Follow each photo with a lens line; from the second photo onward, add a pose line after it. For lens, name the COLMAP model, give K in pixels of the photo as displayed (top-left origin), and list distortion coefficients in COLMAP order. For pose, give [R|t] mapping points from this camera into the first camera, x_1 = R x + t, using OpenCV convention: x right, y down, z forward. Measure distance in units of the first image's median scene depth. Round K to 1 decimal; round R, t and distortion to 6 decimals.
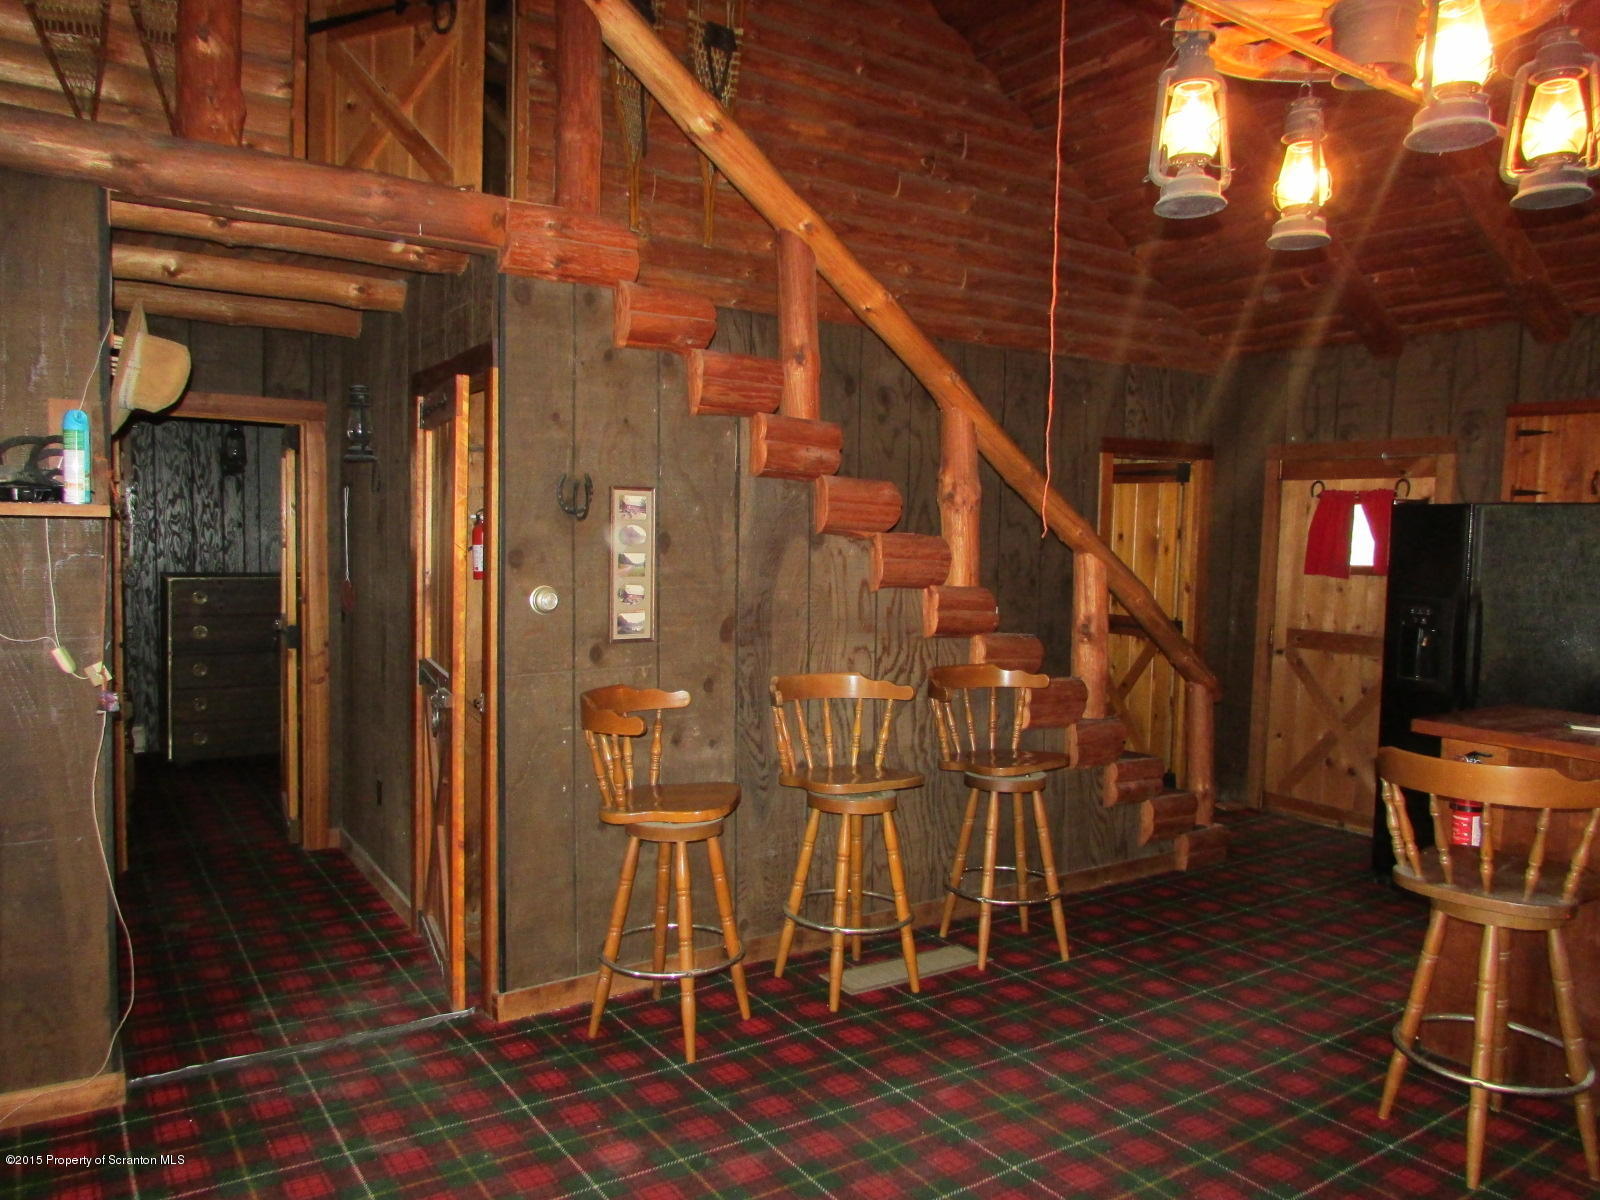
lens RADIAL K [[1146.9, 0, 807.0], [0, 1146.9, 605.6], [0, 0, 1]] dist [-0.030624, 0.012709]
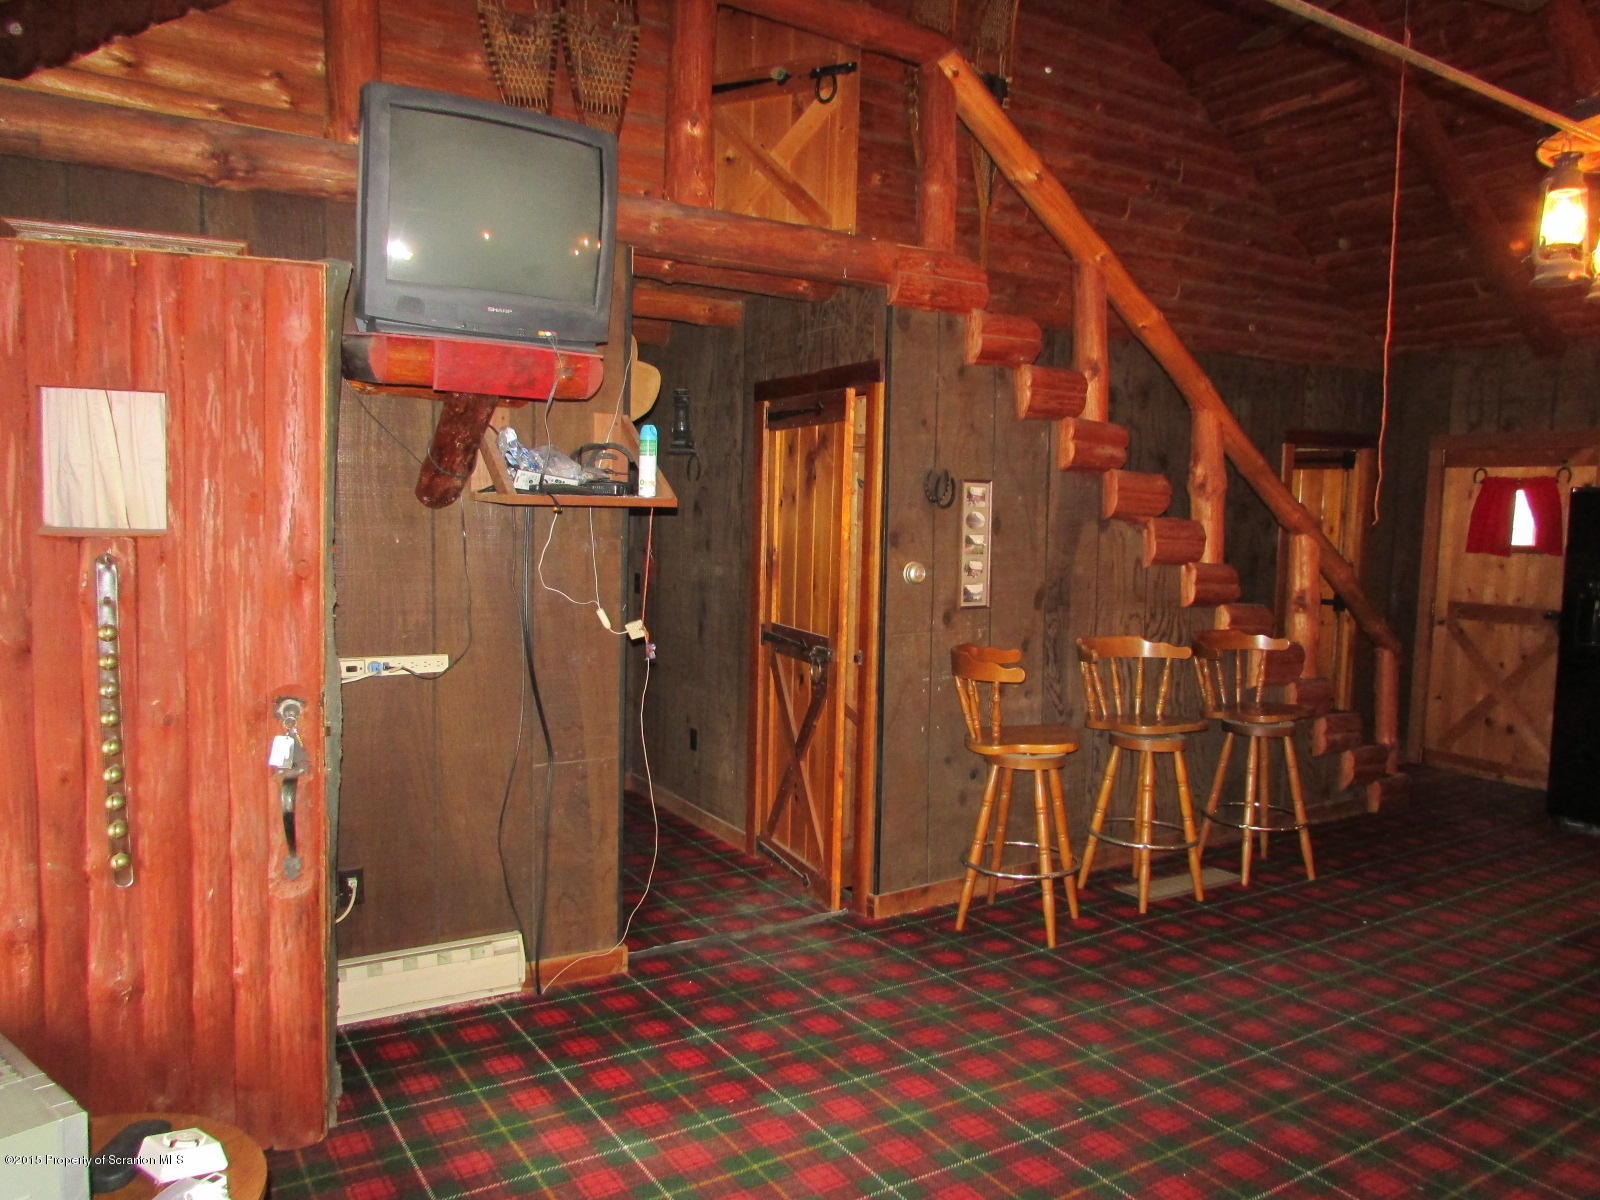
lens RADIAL K [[1146.9, 0, 803.2], [0, 1146.9, 602.5], [0, 0, 1]] dist [-0.030624, 0.012709]
pose [[0.999592, 0.002960, -0.028401, -0.287204], [-0.002422, 0.999817, 0.018970, 0.002808], [0.028452, -0.018894, 0.999417, -0.203913]]
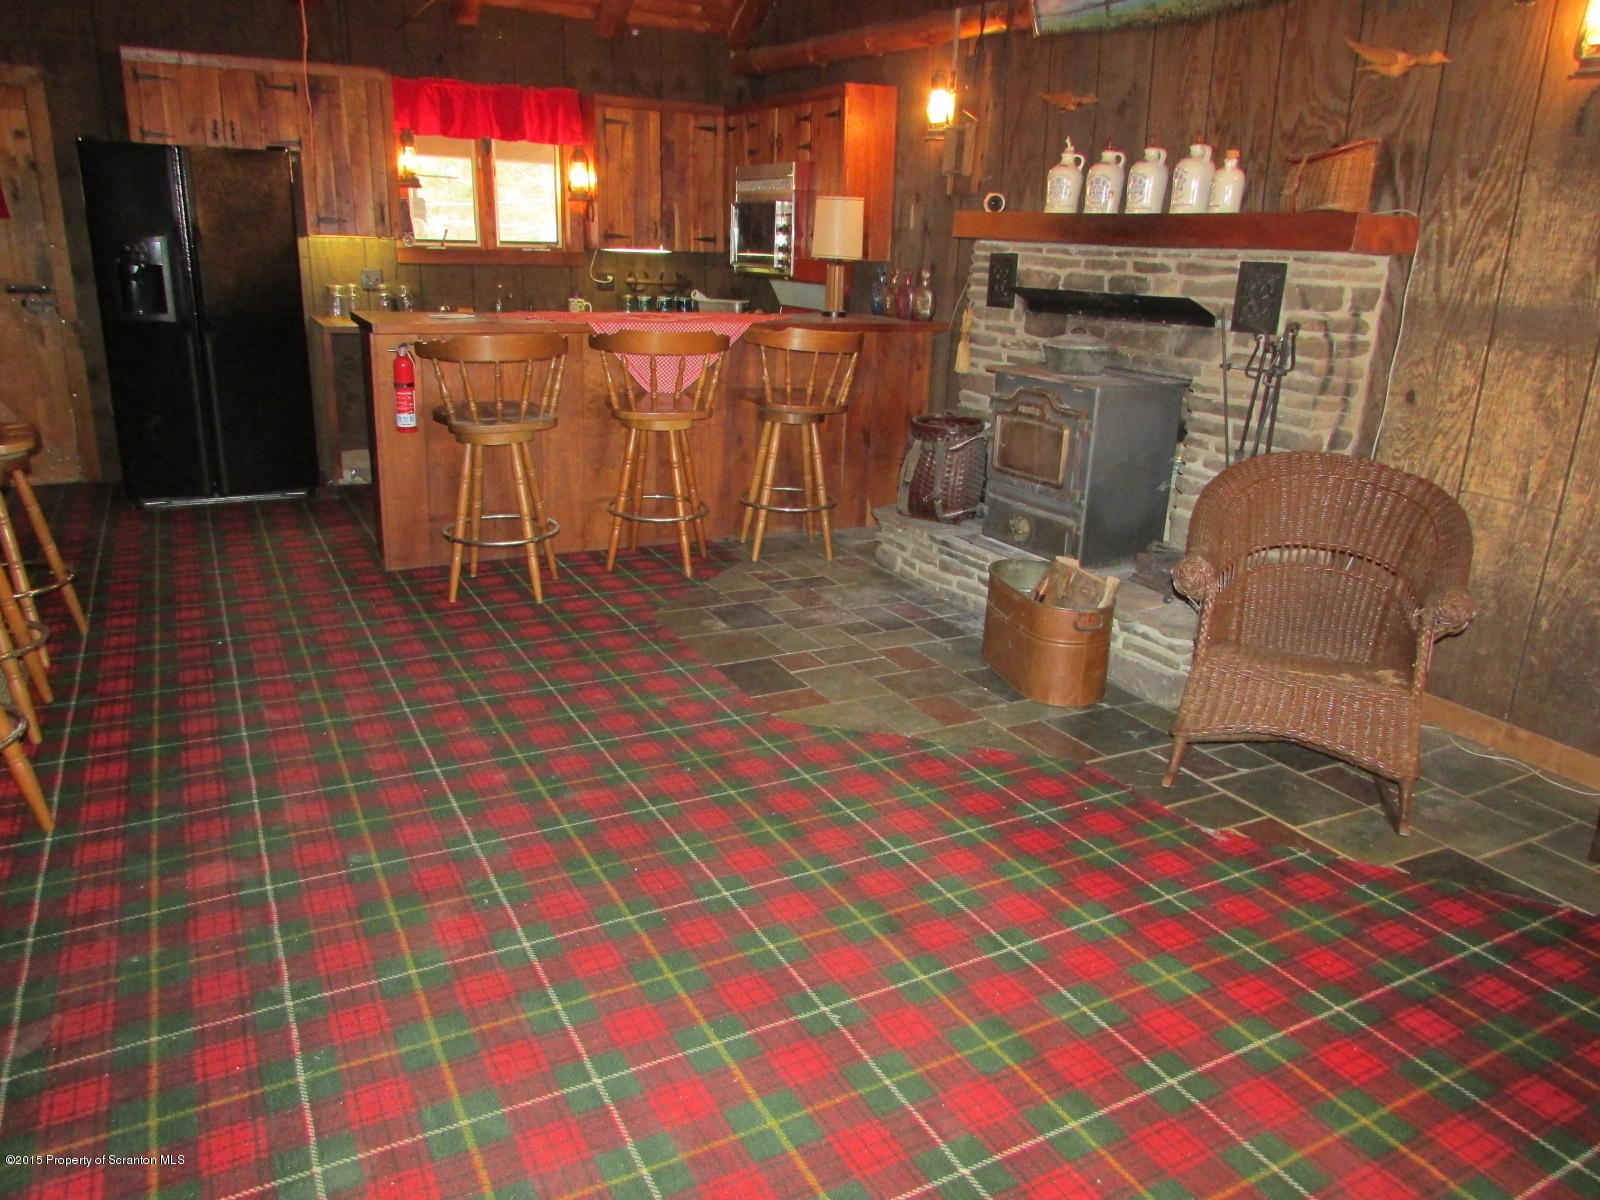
lens RADIAL K [[1146.9, 0, 806.2], [0, 1146.9, 606.6], [0, 0, 1]] dist [-0.030624, 0.012709]
pose [[0.100624, -0.326603, 0.939790, -0.656745], [0.029145, 0.945147, 0.325344, -0.005746], [-0.994498, -0.005347, 0.104623, 0.310770]]
